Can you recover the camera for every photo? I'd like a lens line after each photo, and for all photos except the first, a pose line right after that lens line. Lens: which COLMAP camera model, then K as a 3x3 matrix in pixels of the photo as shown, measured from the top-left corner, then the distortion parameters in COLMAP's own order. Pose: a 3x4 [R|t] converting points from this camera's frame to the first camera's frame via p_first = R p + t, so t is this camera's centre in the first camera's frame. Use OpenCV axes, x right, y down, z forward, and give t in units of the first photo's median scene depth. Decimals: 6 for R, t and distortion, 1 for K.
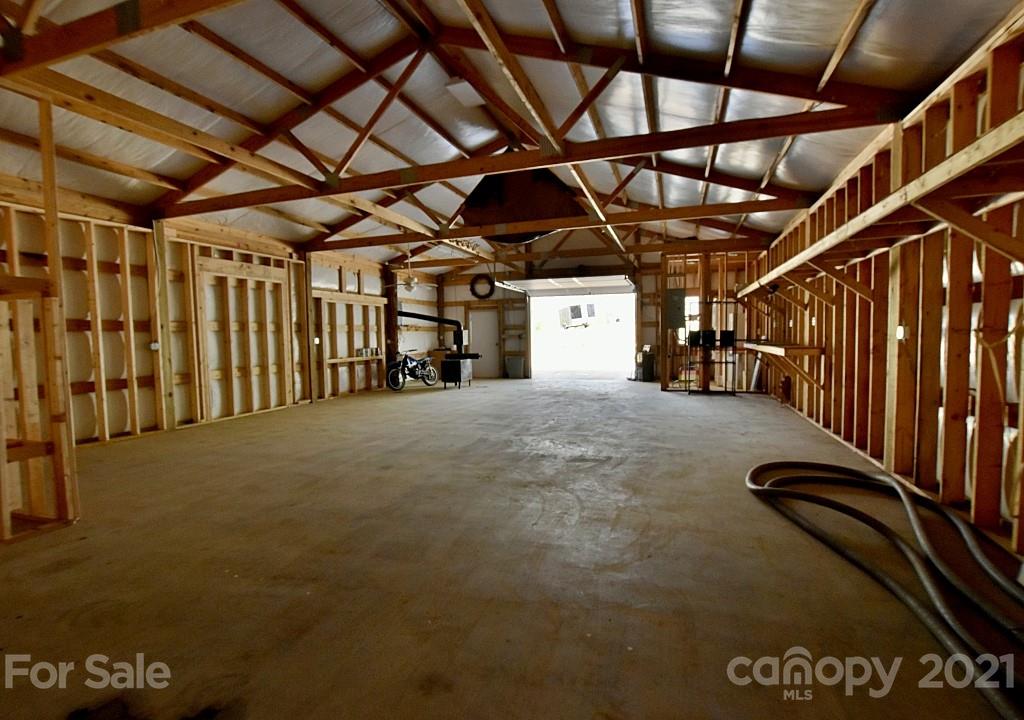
lens RADIAL K [[488.4, 0, 512.5], [0, 488.4, 361.2], [0, 0, 1]] dist [-0.033032, 0.004451]
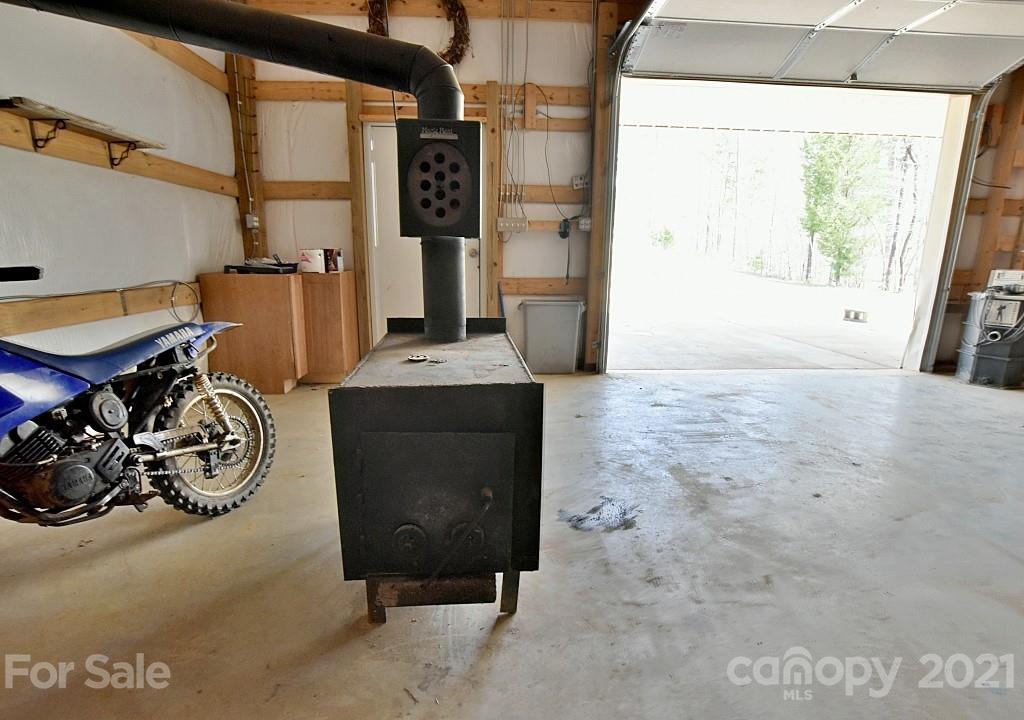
lens RADIAL K [[488.4, 0, 512.6], [0, 488.4, 363.8], [0, 0, 1]] dist [-0.033032, 0.004451]
pose [[0.927206, -0.051272, 0.371027, -0.121463], [-0.007691, 0.987771, 0.155720, -0.015645], [-0.374474, -0.147238, 0.915473, 0.731329]]
